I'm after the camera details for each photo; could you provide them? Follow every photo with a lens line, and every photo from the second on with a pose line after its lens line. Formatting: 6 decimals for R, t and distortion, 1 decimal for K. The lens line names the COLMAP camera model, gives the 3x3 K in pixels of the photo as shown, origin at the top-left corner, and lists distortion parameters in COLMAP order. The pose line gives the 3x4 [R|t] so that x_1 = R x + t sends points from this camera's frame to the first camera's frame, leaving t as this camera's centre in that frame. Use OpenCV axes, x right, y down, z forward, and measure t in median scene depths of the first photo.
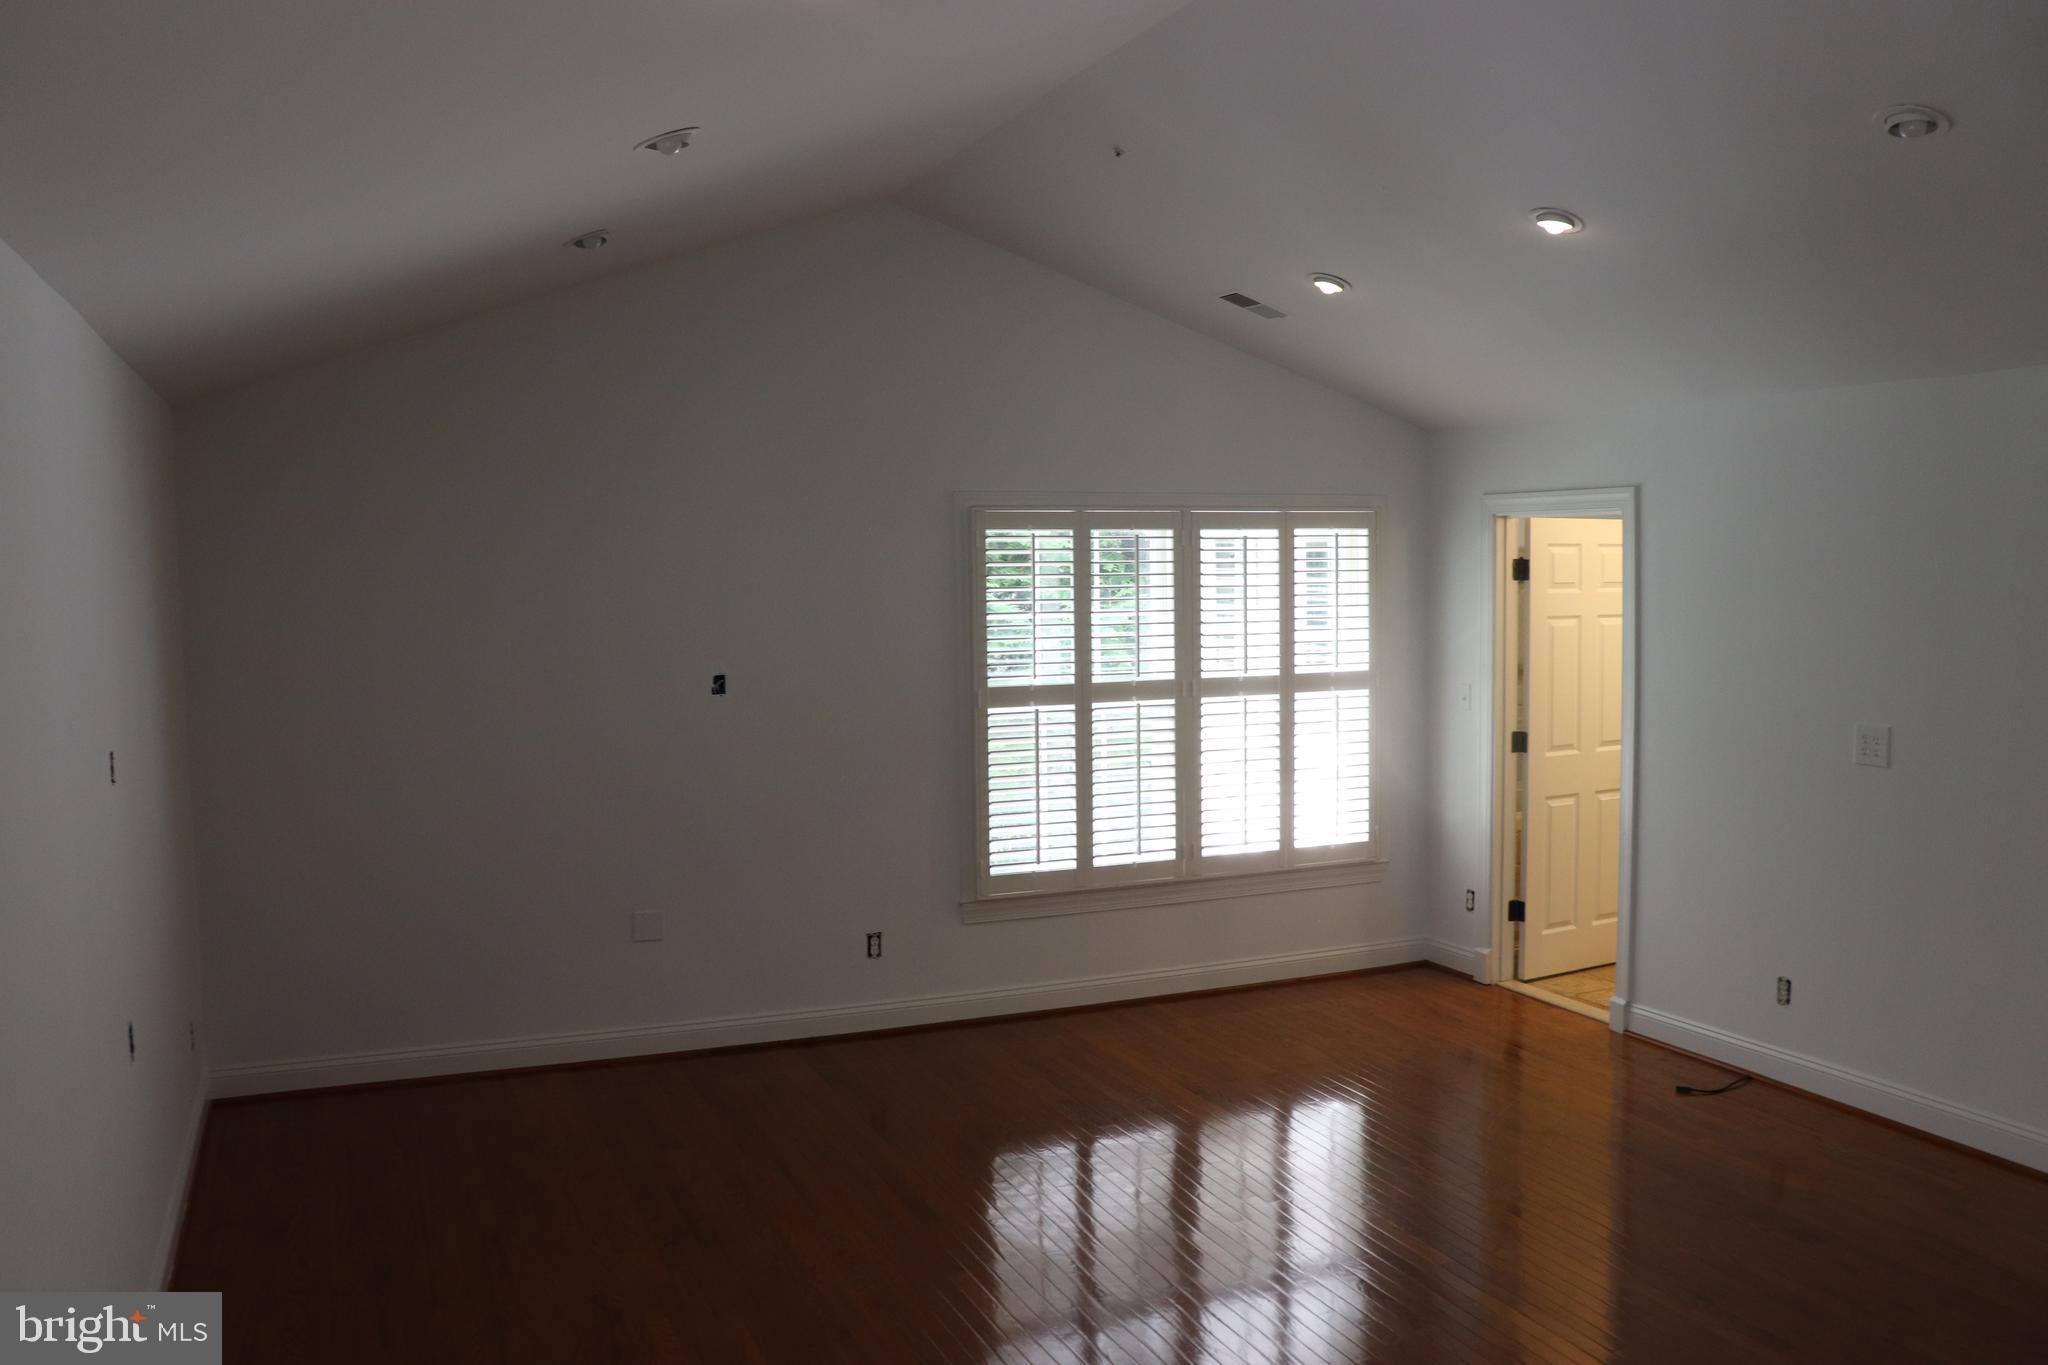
lens RADIAL K [[1691.0, 0, 1019.3], [0, 1691.0, 701.0], [0, 0, 1]] dist [-0.156276, 0.122992]
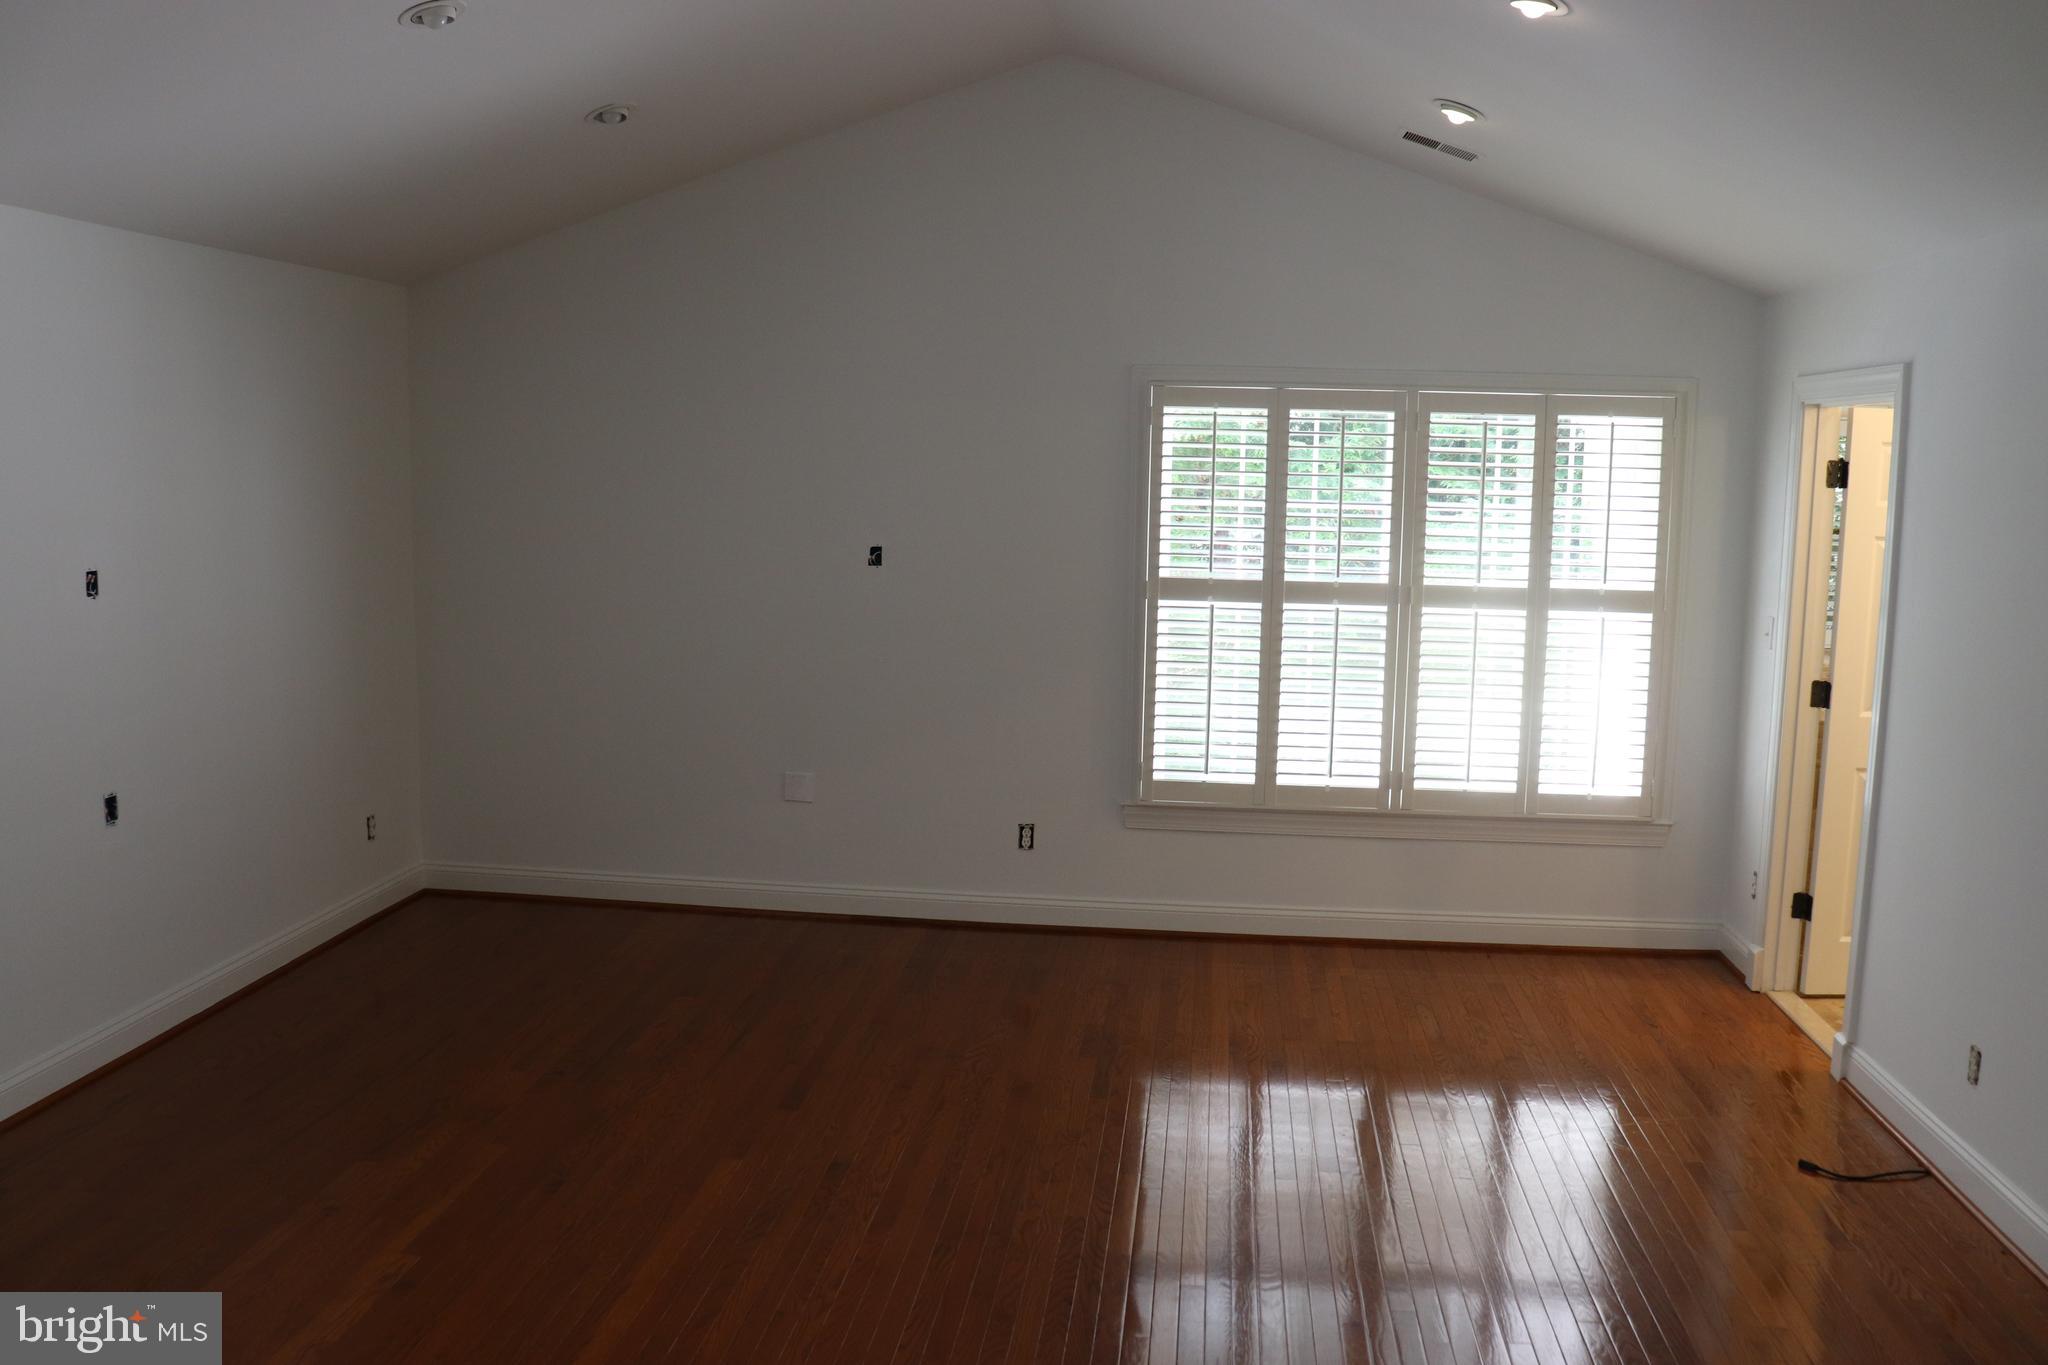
lens RADIAL K [[1691.0, 0, 1019.1], [0, 1691.0, 687.4], [0, 0, 1]] dist [-0.156276, 0.122992]
pose [[0.873540, 0.094500, -0.477491, 0.345648], [-0.066343, 0.994934, 0.075536, -0.012333], [0.482210, -0.034306, 0.875384, 0.145340]]
